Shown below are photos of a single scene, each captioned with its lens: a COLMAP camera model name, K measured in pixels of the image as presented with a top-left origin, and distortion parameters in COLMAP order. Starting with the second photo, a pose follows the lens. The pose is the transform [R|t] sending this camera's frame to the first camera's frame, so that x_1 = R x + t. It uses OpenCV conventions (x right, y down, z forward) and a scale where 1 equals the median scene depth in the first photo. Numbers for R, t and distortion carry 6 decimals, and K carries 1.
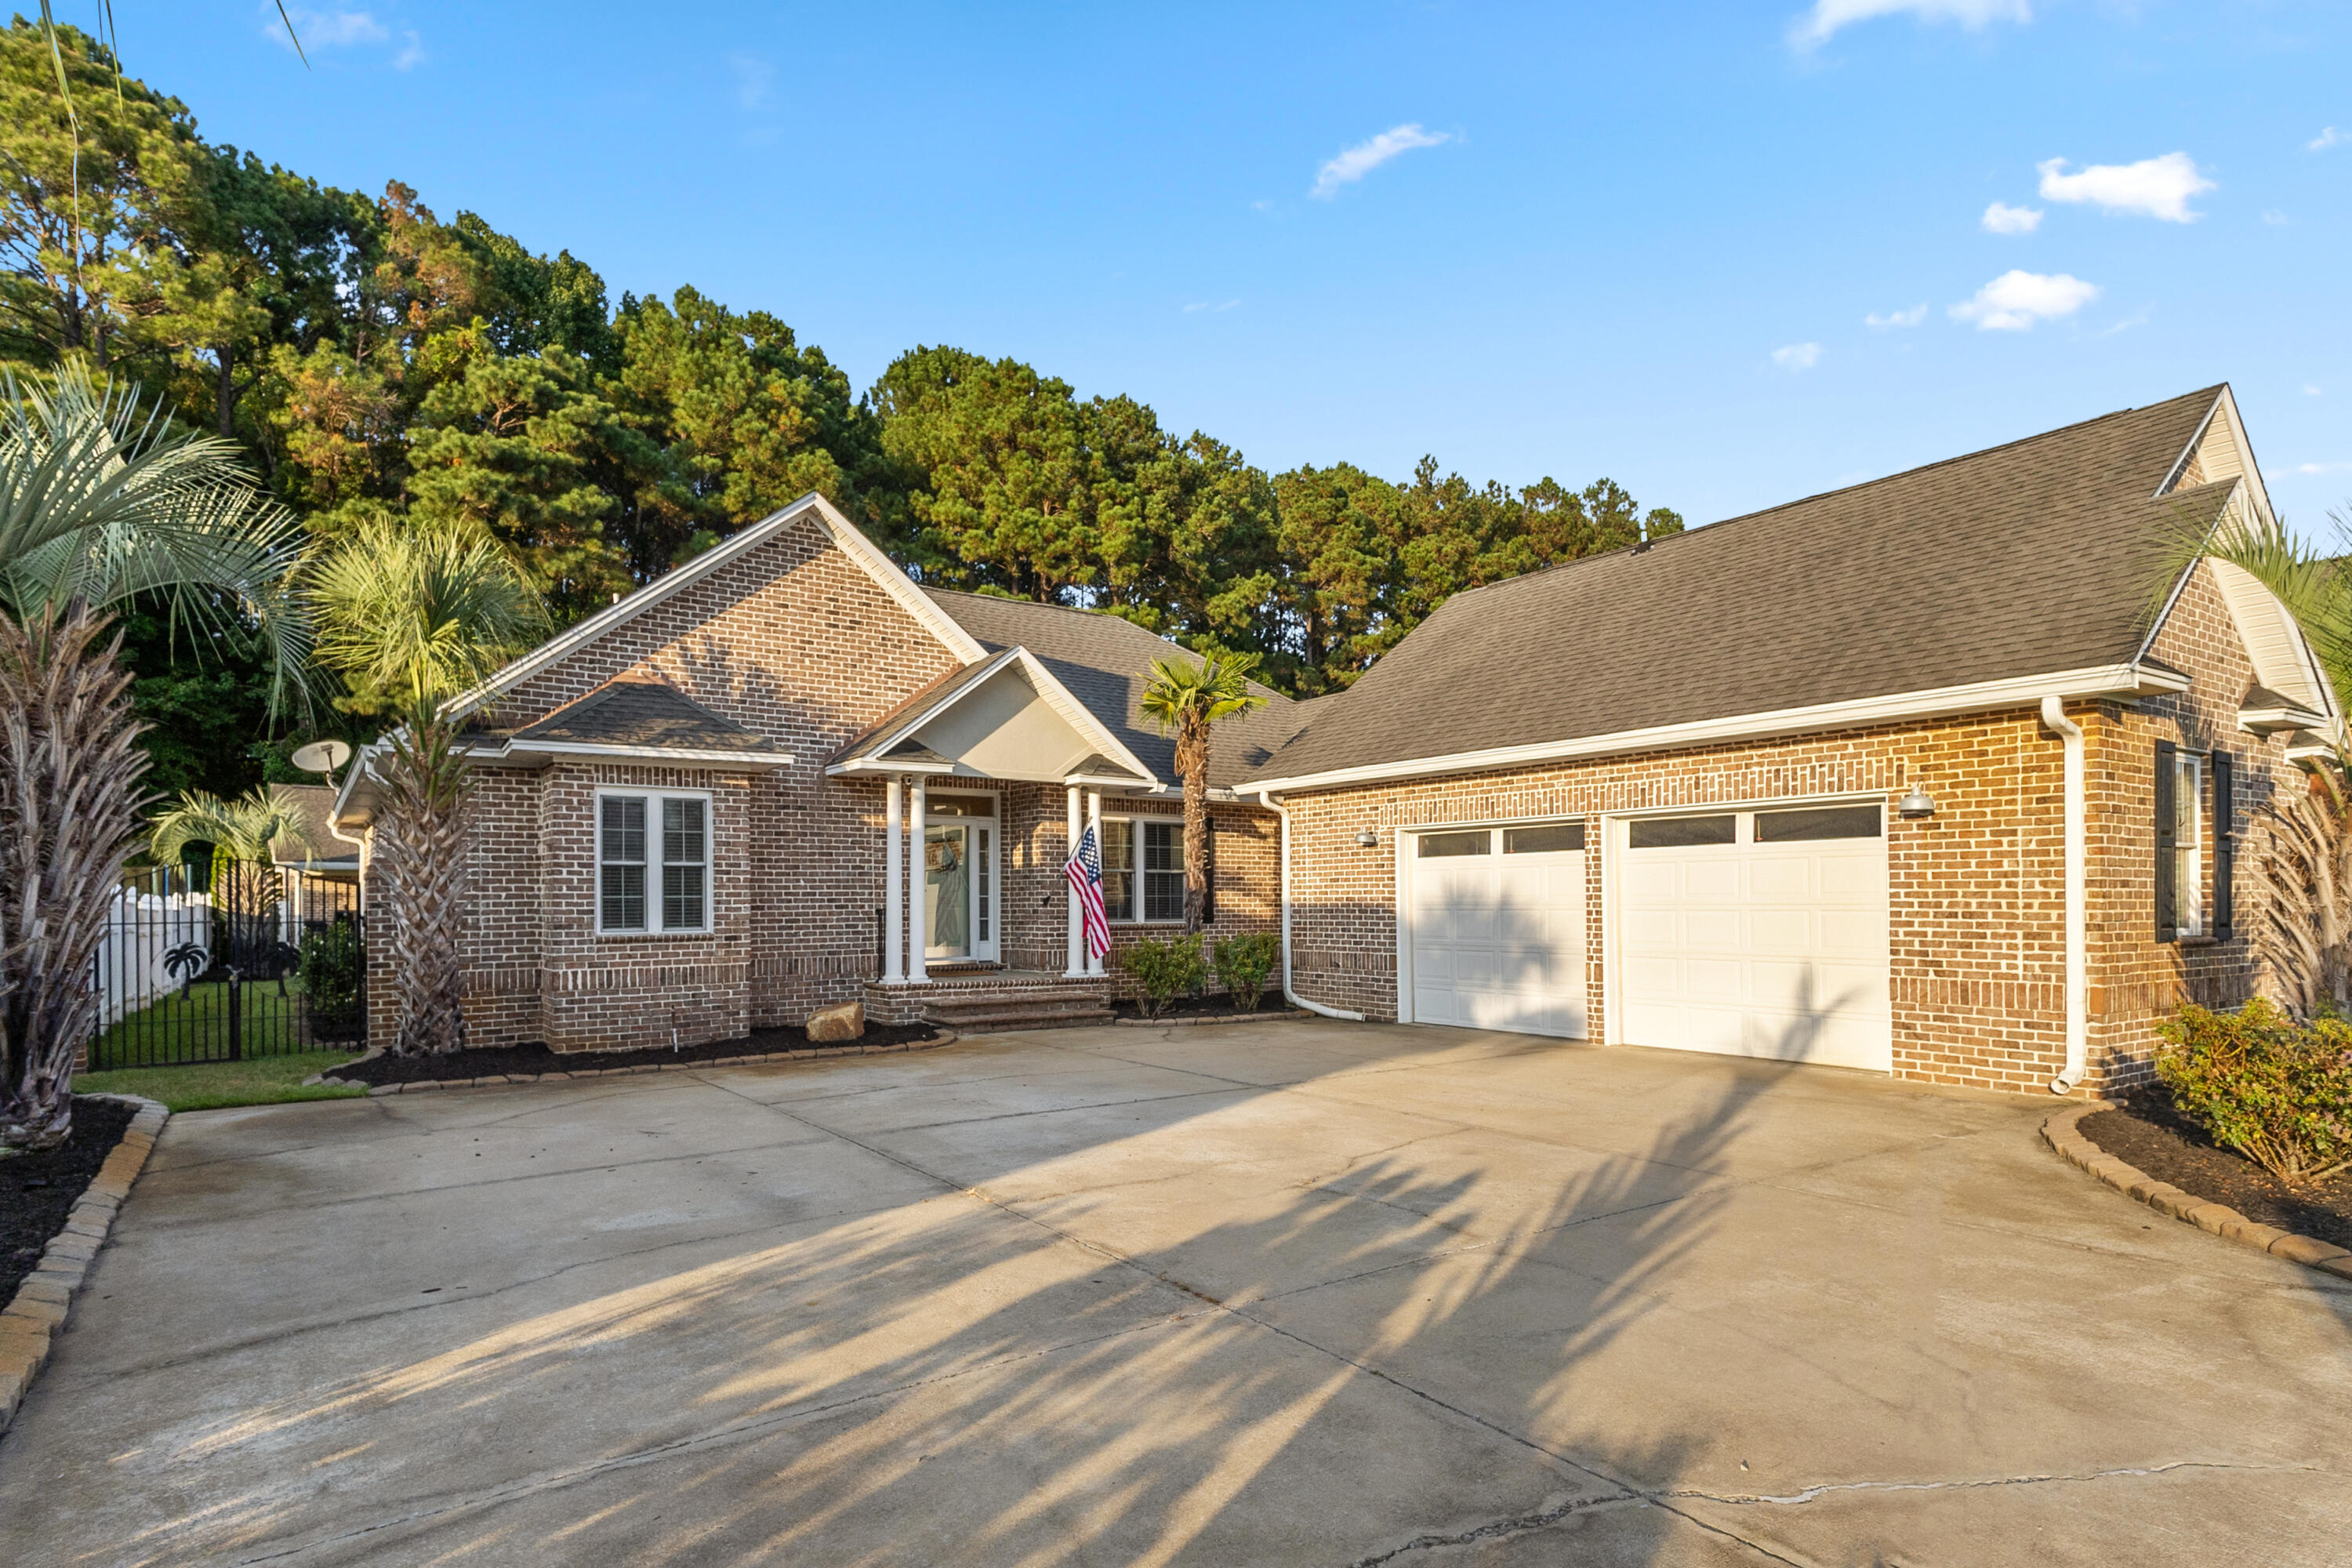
lens RADIAL K [[1279.9, 0, 1108.2], [0, 1279.9, 852.3], [0, 0, 1]] dist [0.036745, -0.008387]
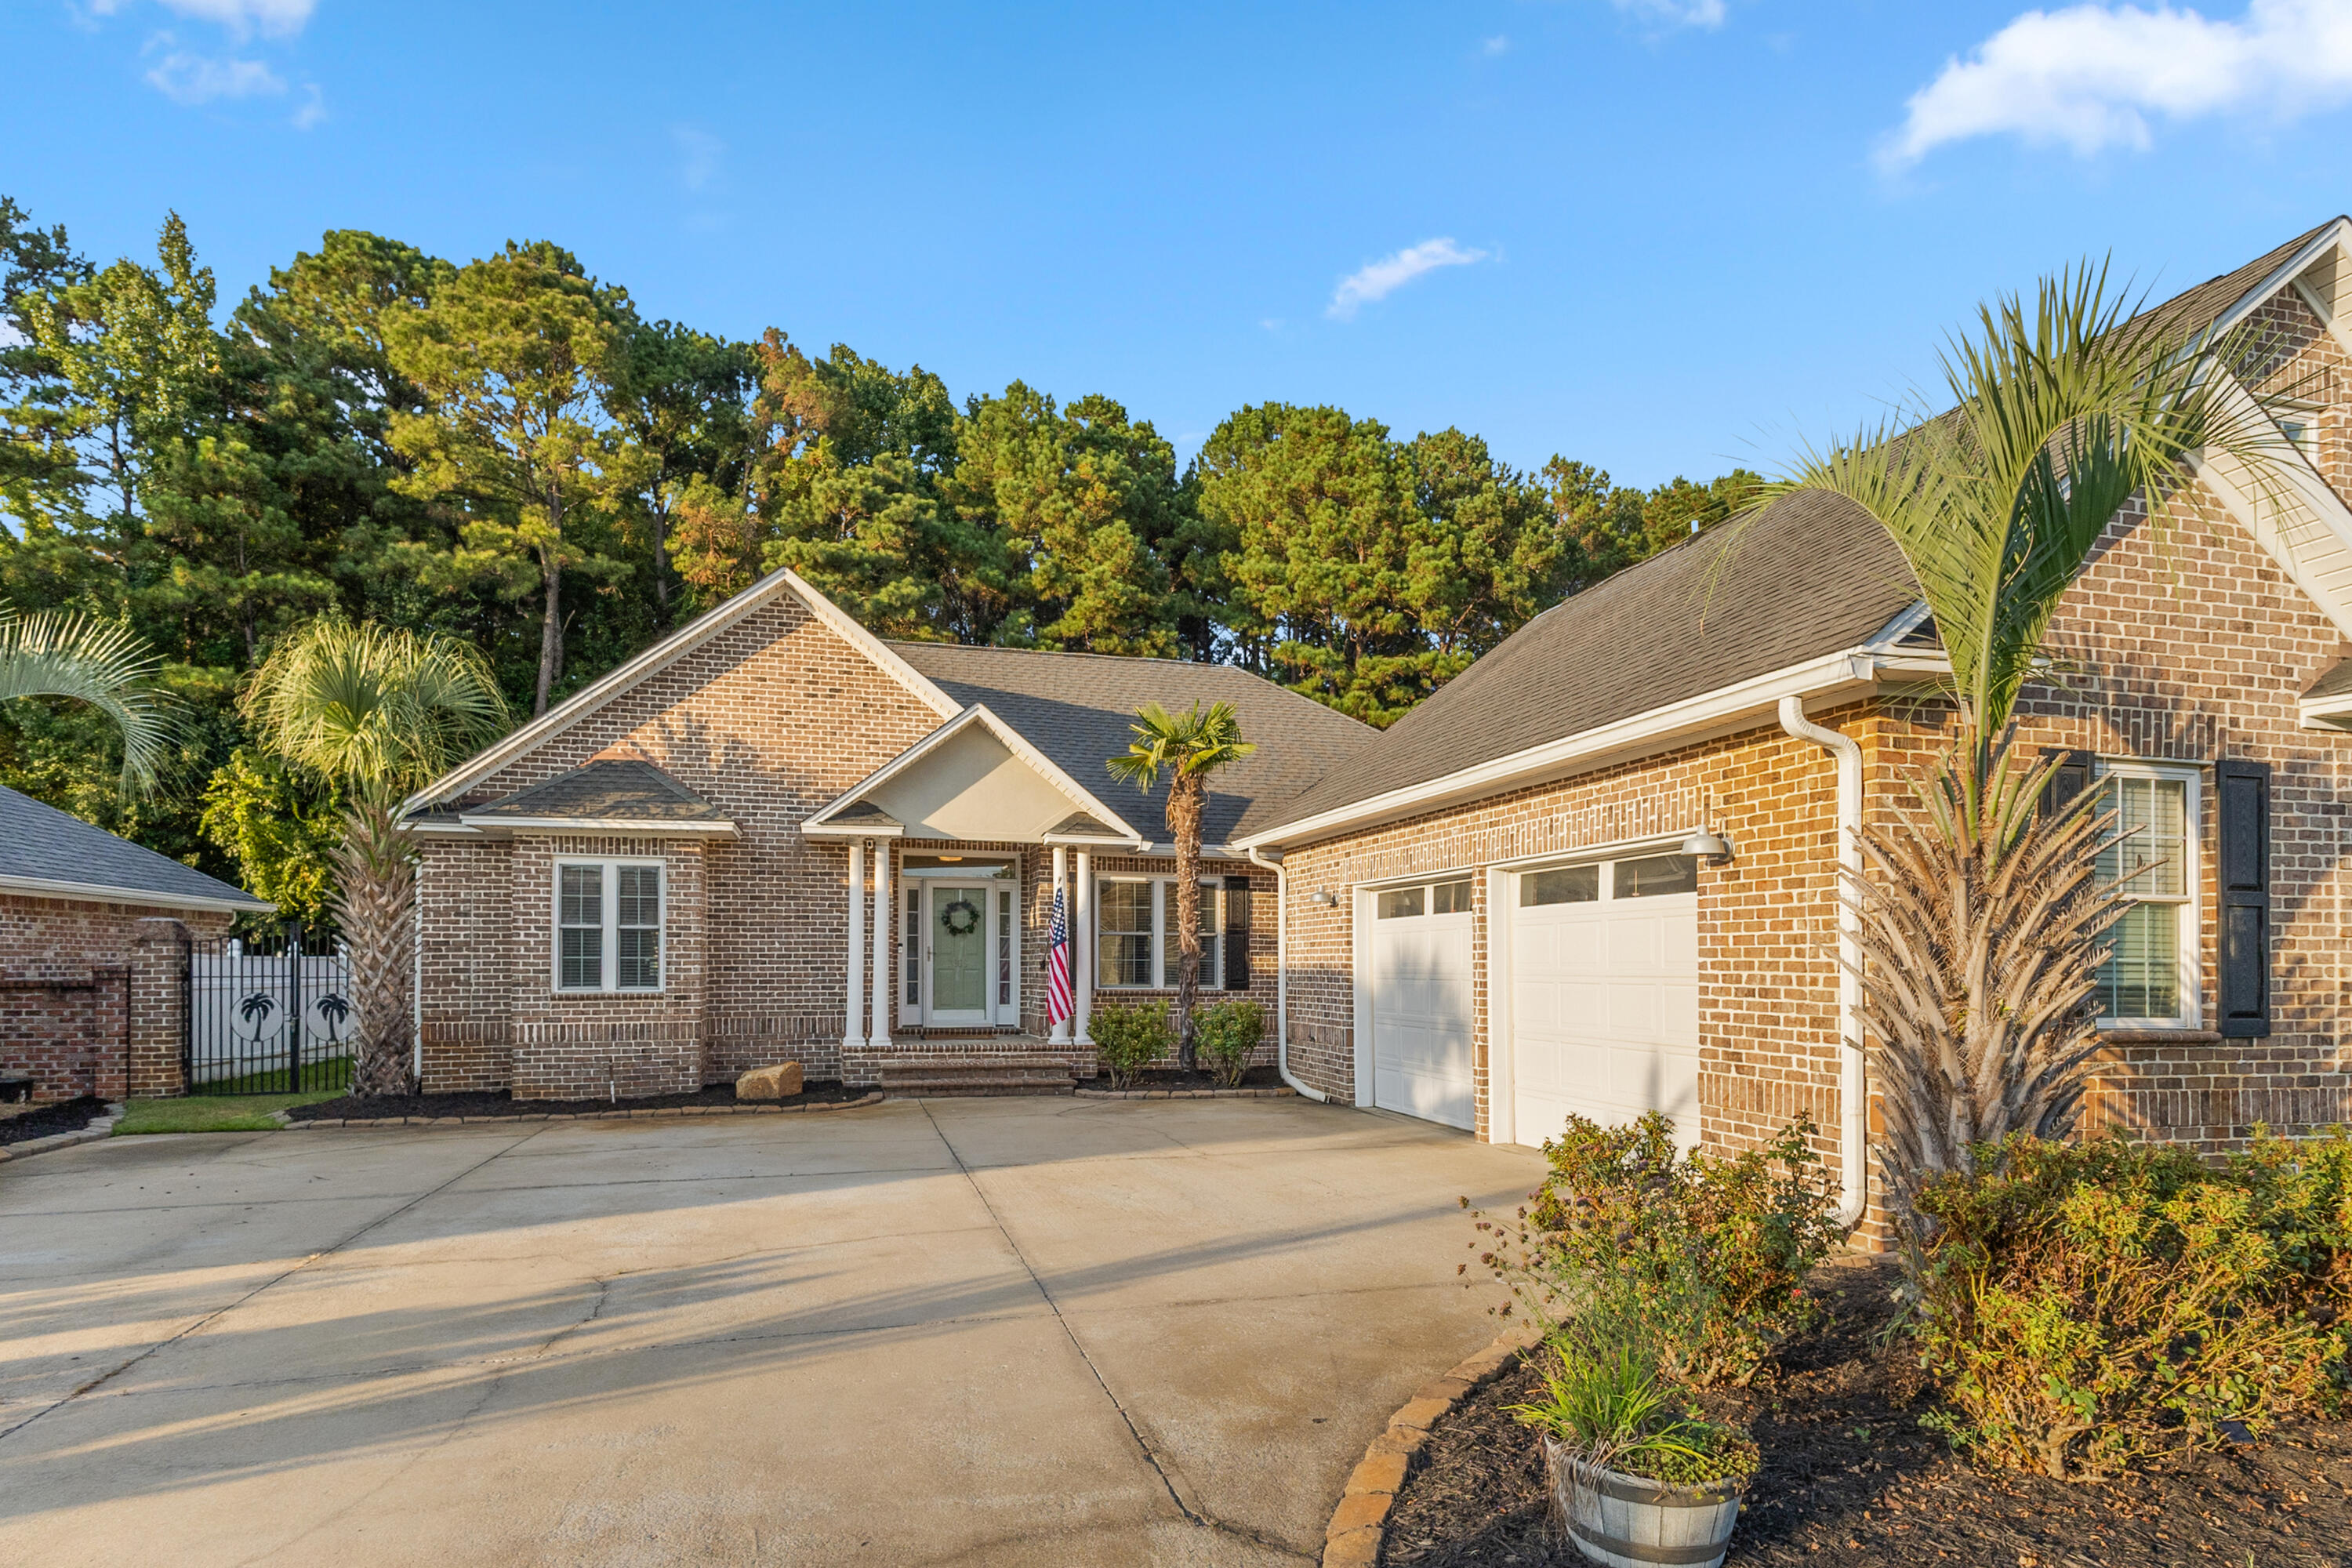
lens RADIAL K [[1279.9, 0, 1145.0], [0, 1279.9, 915.1], [0, 0, 1]] dist [0.036745, -0.008387]
pose [[0.943757, -0.004326, -0.330611, 0.340883], [0.004773, 0.999988, 0.000540, 0.000440], [0.330605, -0.002088, 0.943767, 0.104562]]
